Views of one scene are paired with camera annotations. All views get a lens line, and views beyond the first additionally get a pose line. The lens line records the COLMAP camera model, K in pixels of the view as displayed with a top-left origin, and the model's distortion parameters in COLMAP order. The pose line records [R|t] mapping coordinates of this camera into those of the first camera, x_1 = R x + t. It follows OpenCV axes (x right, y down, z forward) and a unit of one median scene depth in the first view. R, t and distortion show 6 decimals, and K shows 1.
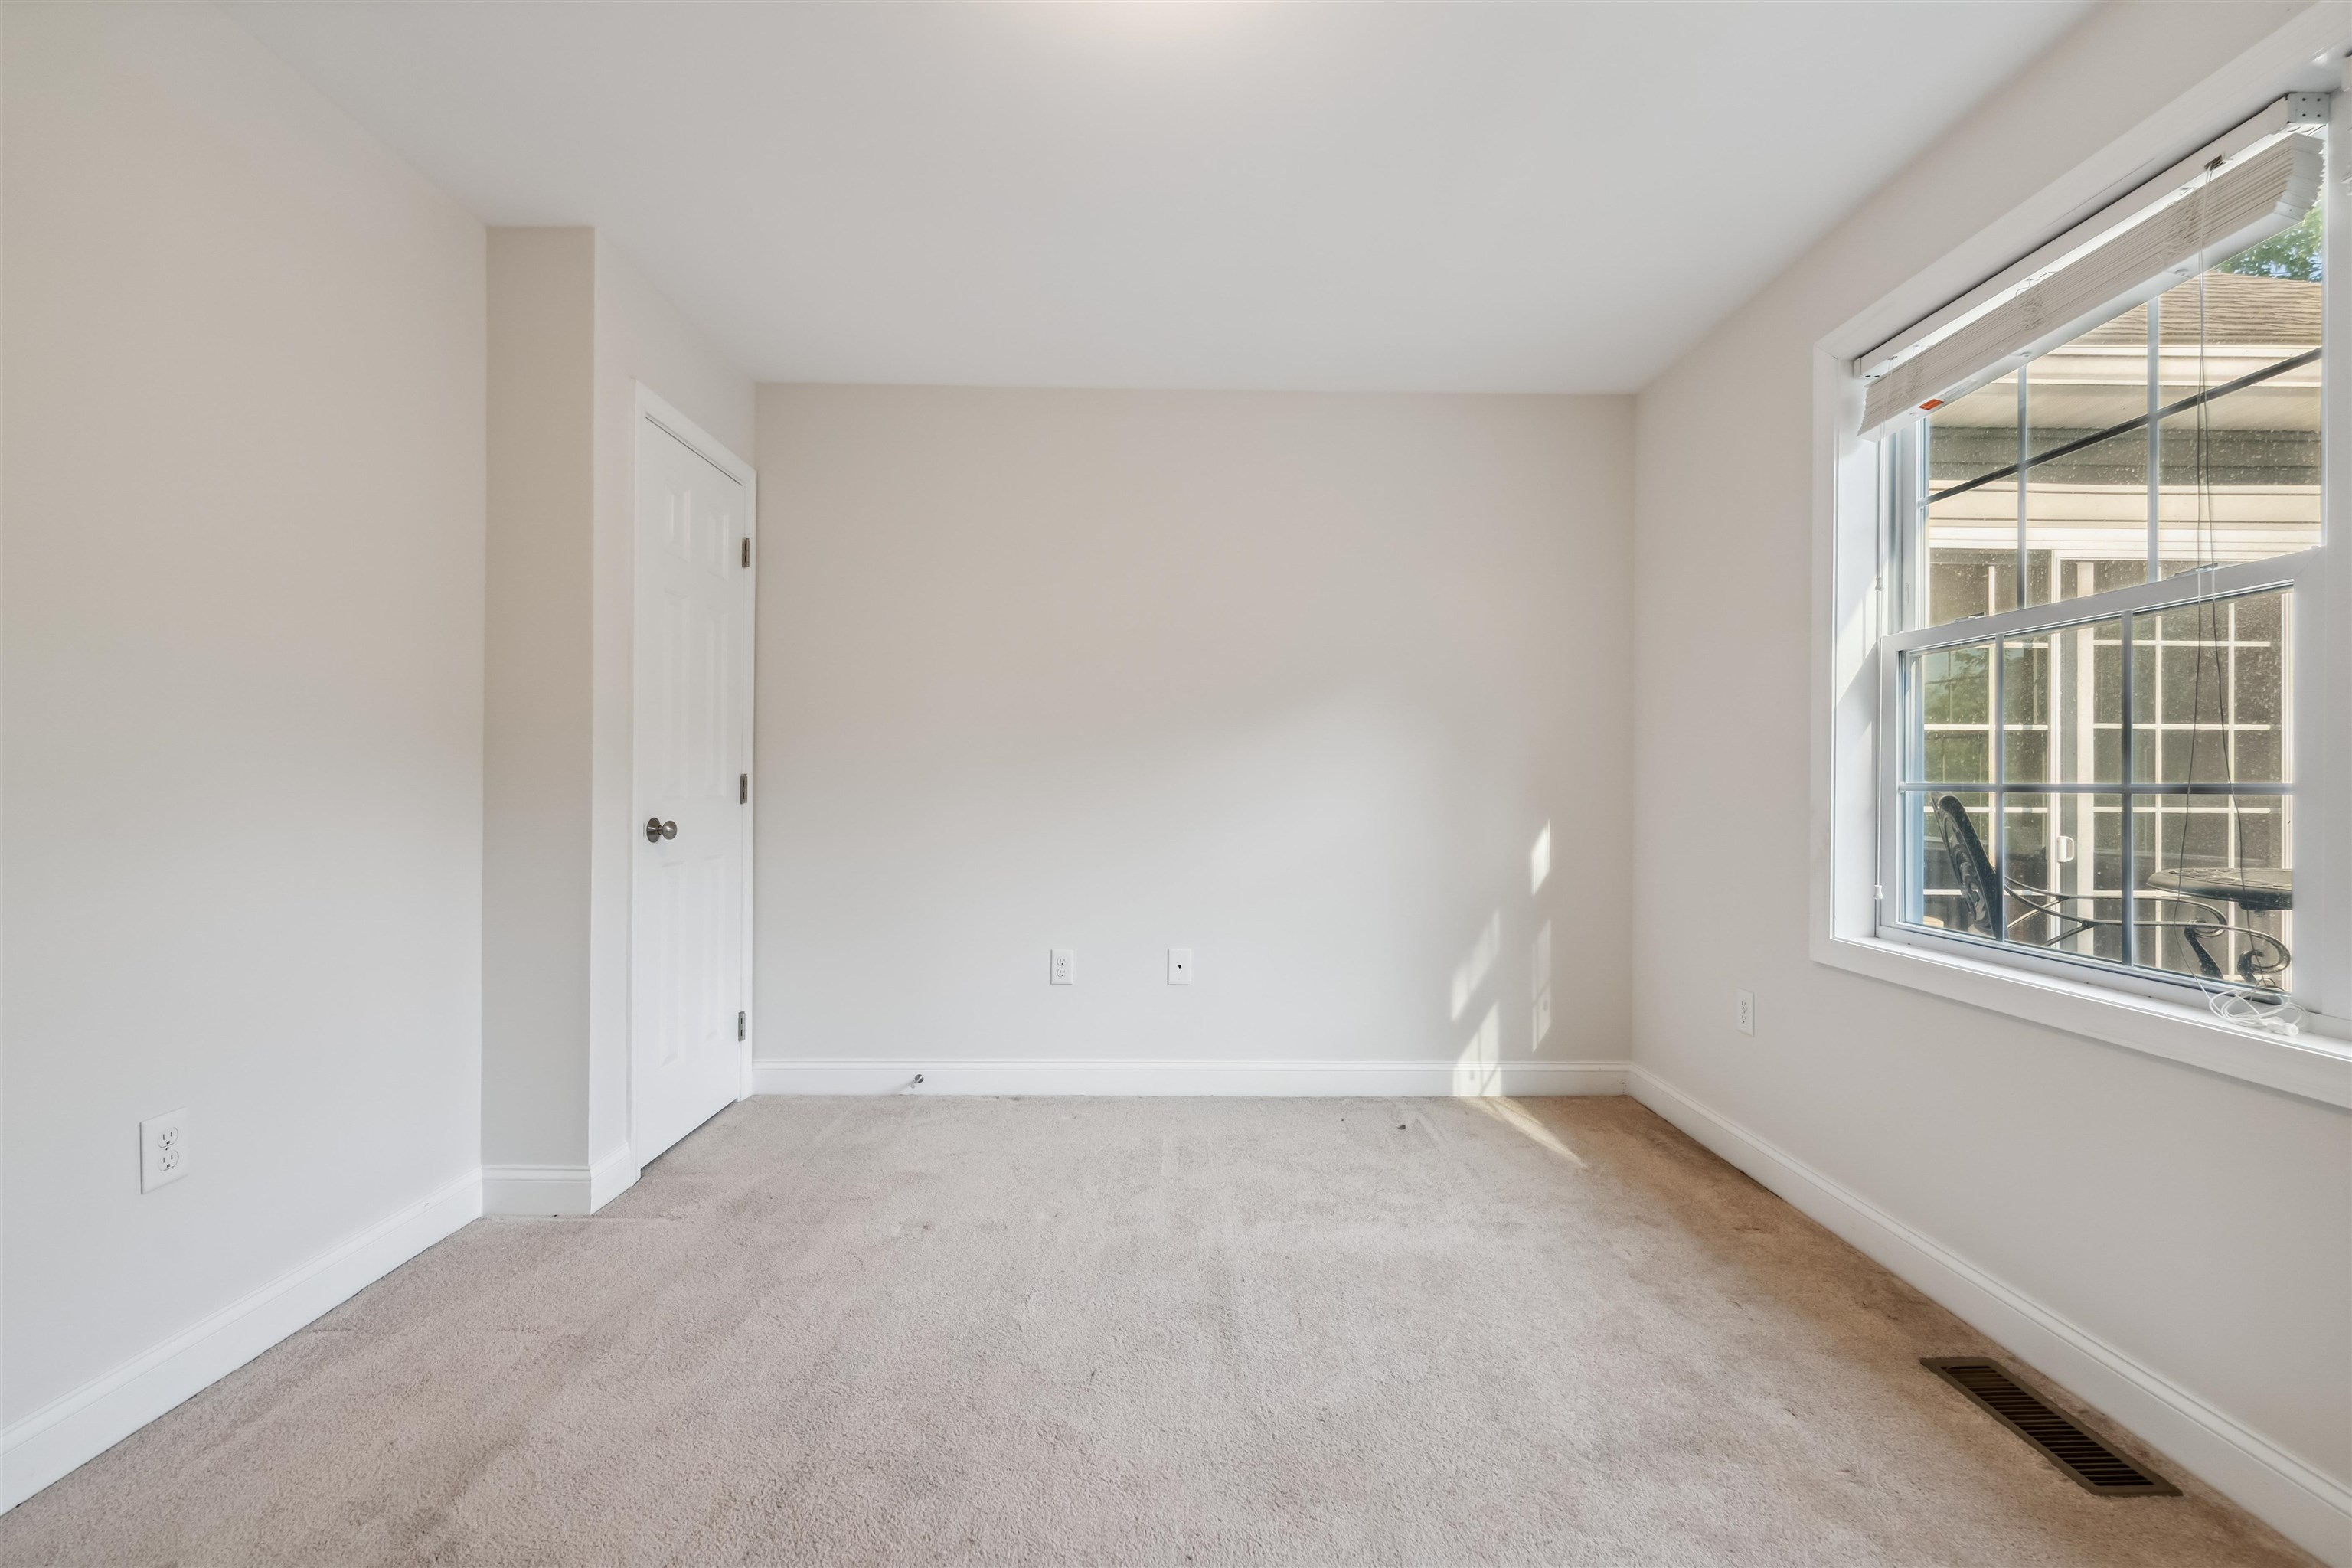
lens RADIAL K [[966.3, 0, 1181.0], [0, 966.3, 787.1], [0, 0, 1]] dist [0.000139, -0.000490]
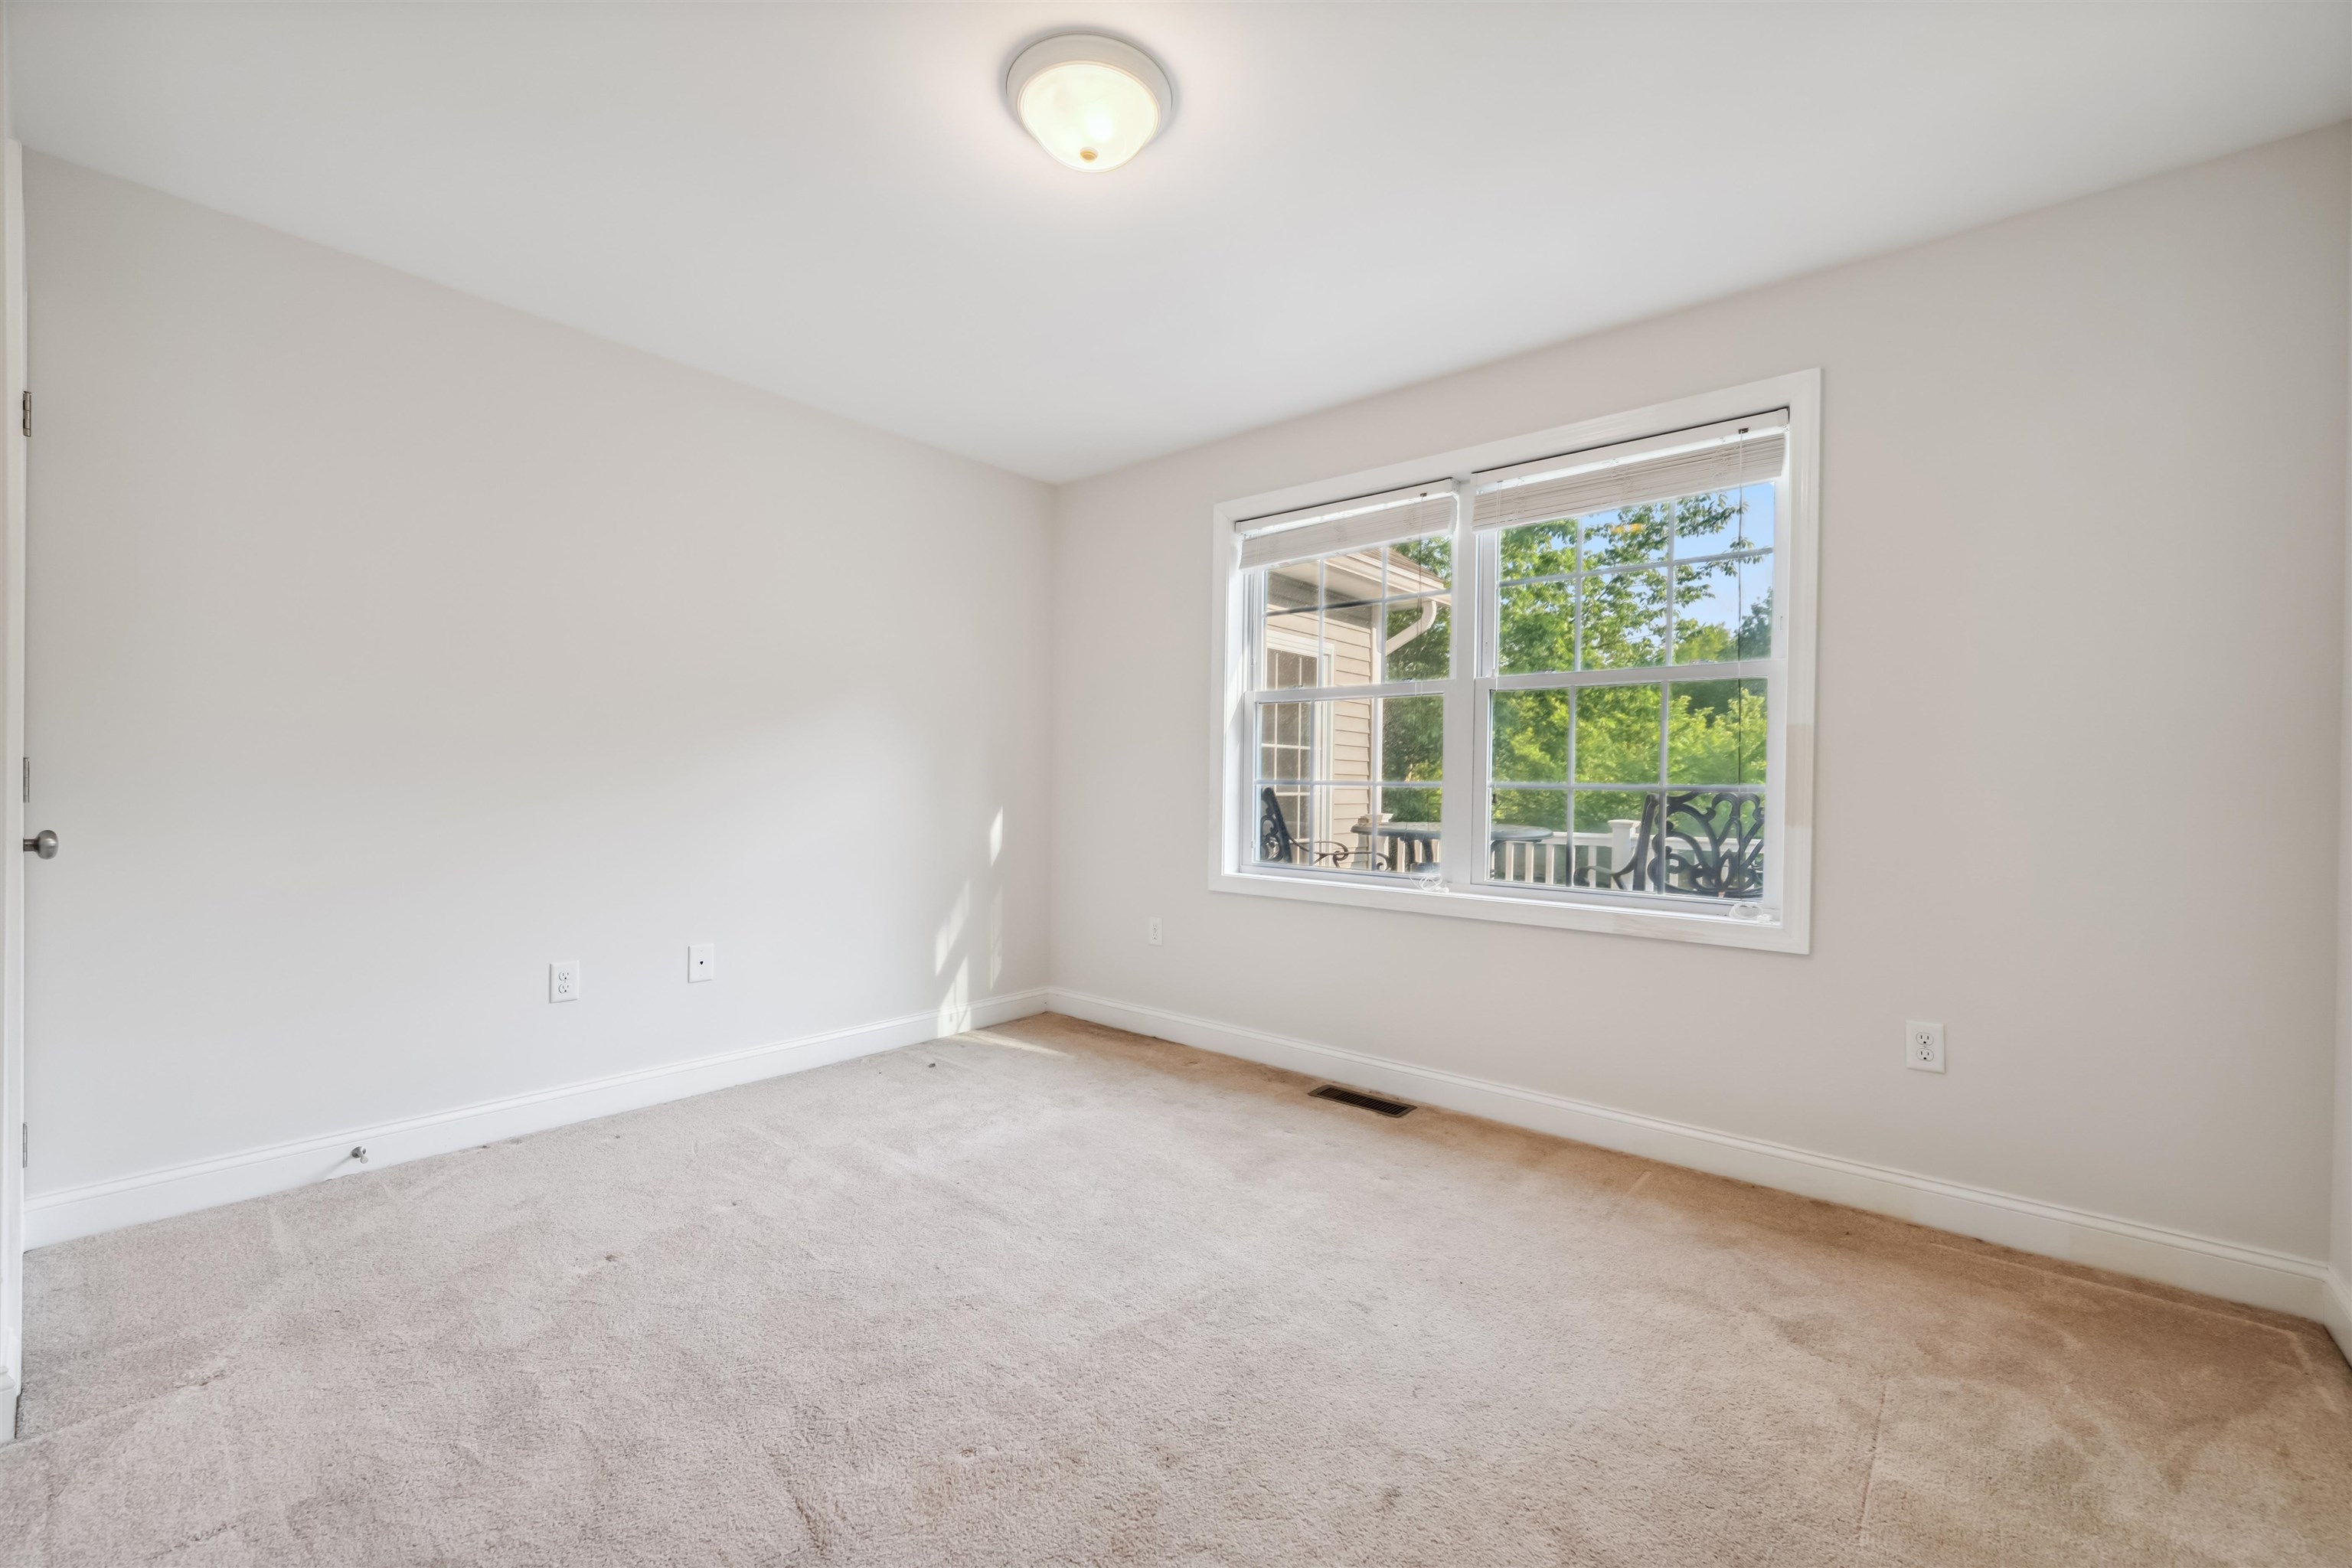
lens RADIAL K [[966.3, 0, 1171.8], [0, 966.3, 789.0], [0, 0, 1]] dist [0.000139, -0.000490]
pose [[0.660652, -0.005273, 0.750674, -0.559684], [-0.003146, 0.999947, 0.009792, -0.002470], [-0.750686, -0.008831, 0.660600, -0.009065]]
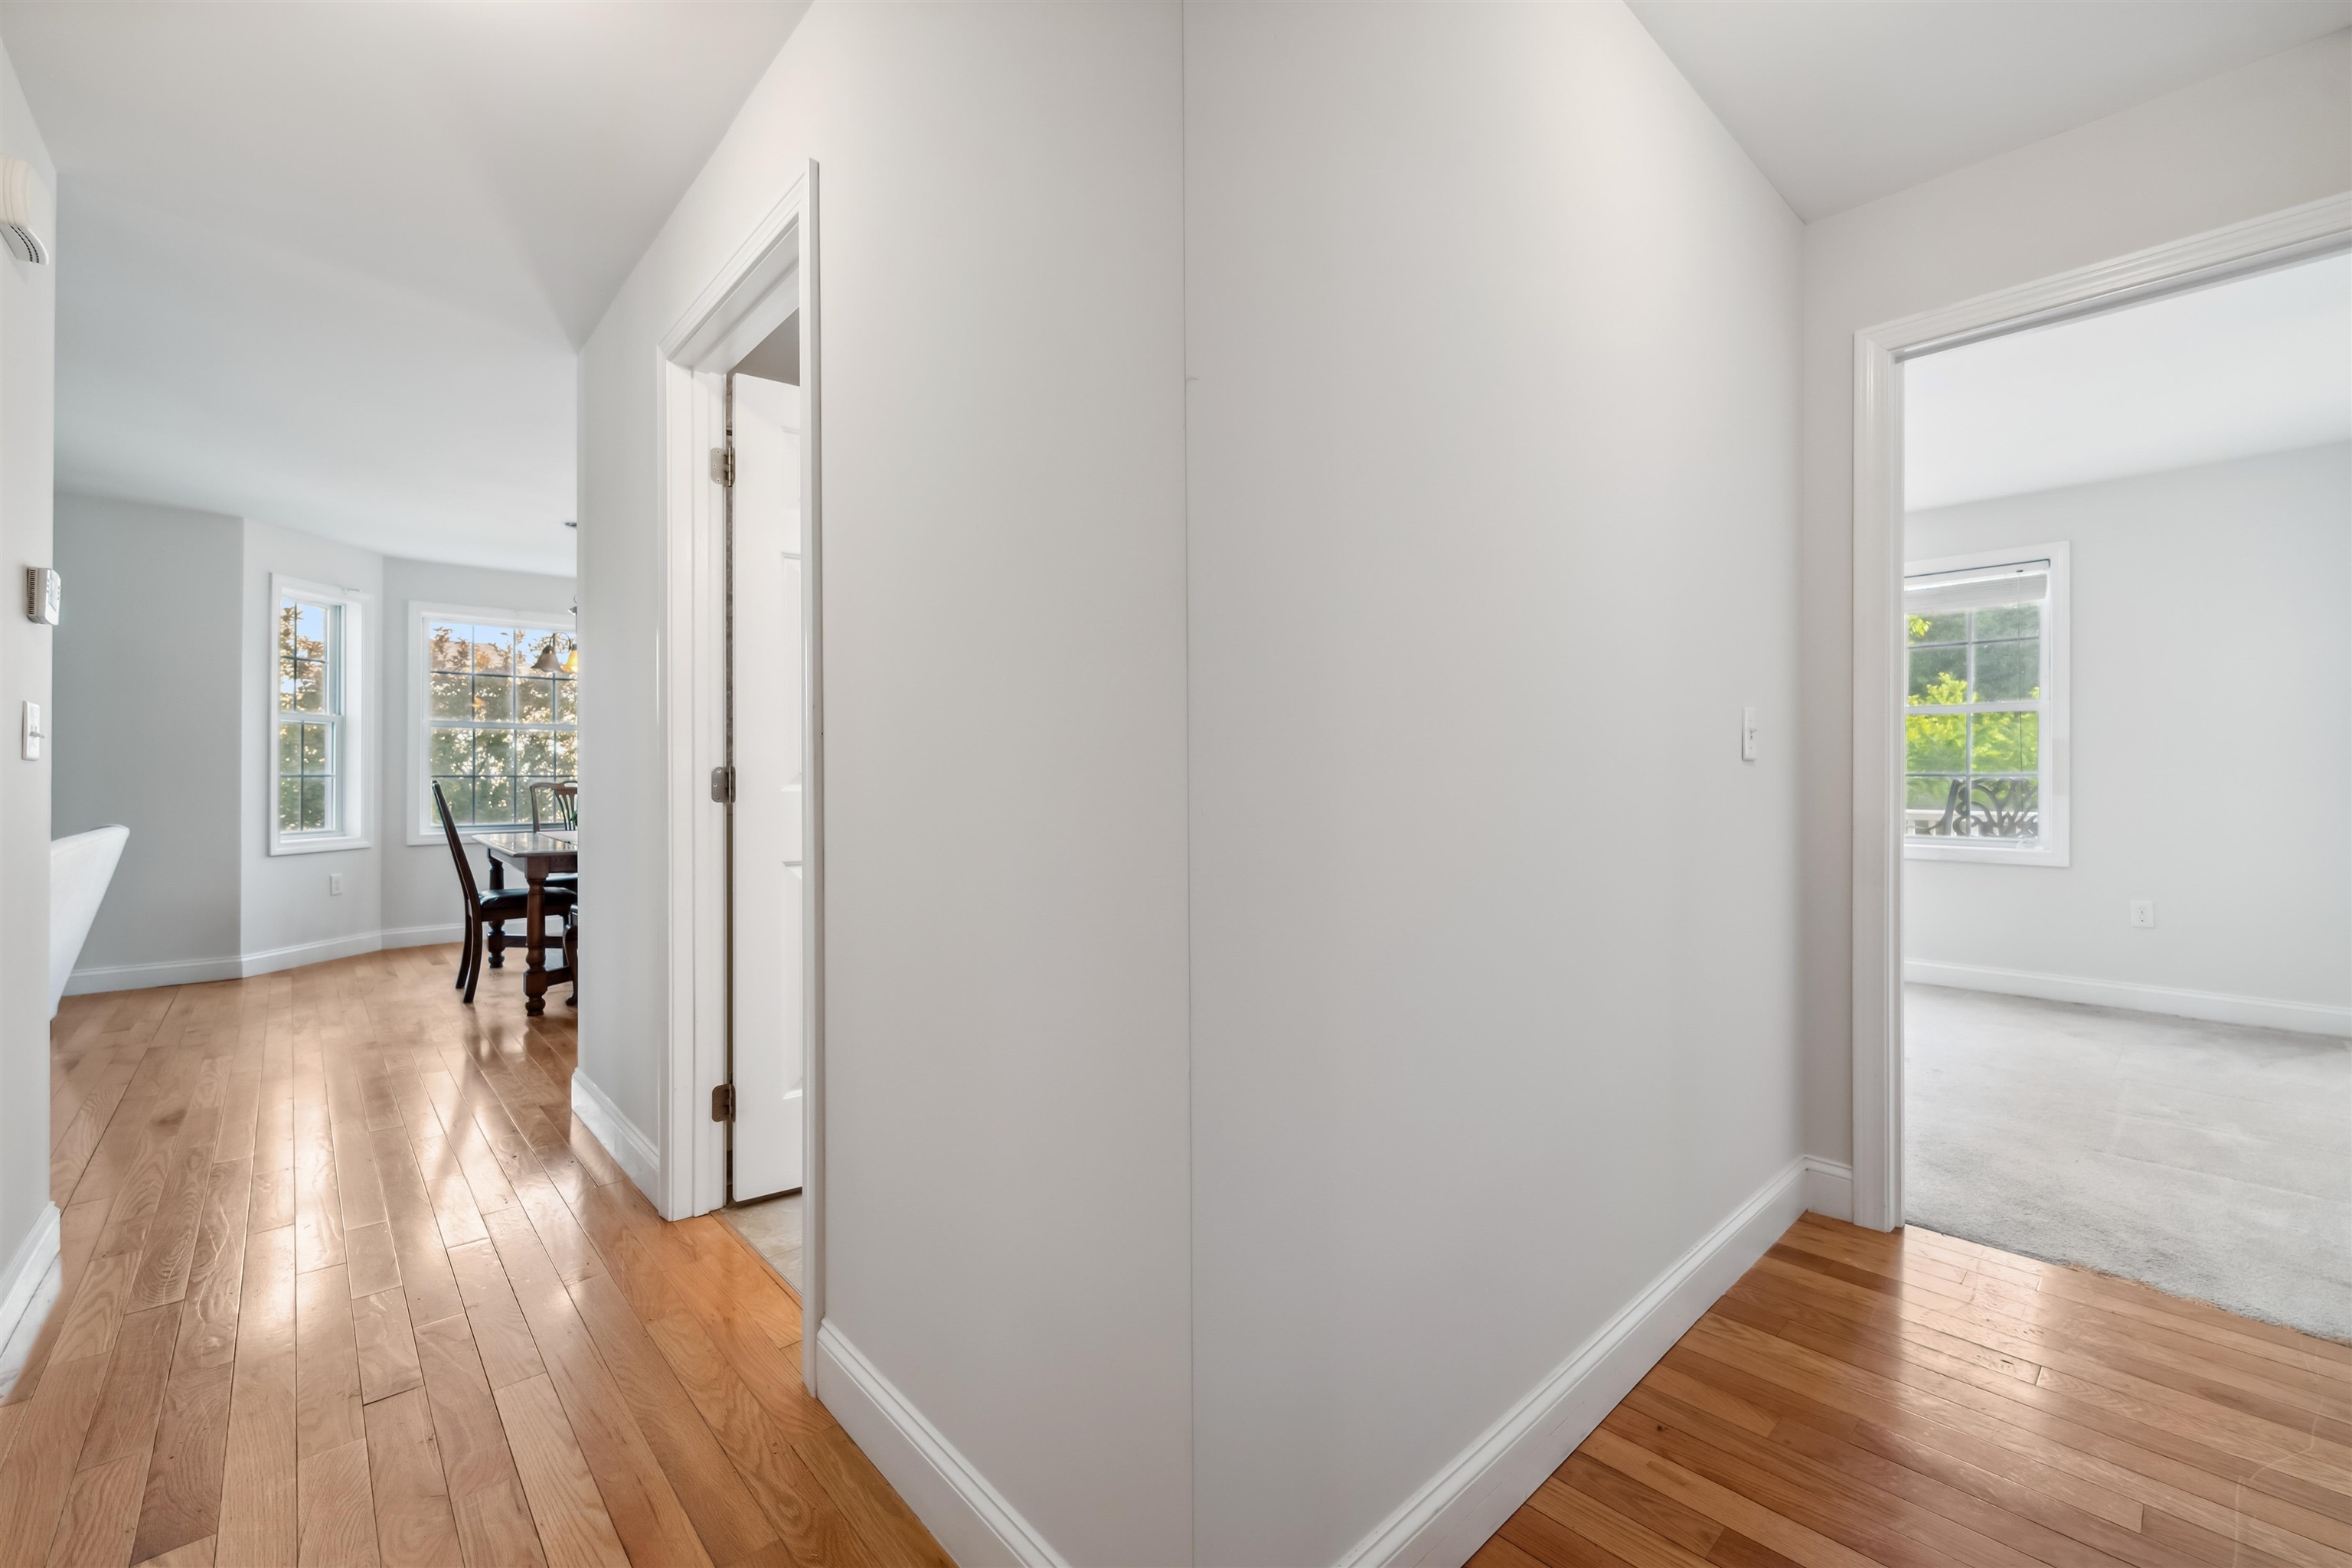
lens RADIAL K [[966.3, 0, 1170.6], [0, 966.3, 773.9], [0, 0, 1]] dist [0.000139, -0.000490]
pose [[0.759671, -0.000725, 0.650308, -1.655028], [0.005033, 0.999976, -0.004764, 0.003129], [-0.650289, 0.006892, 0.759656, -0.109746]]
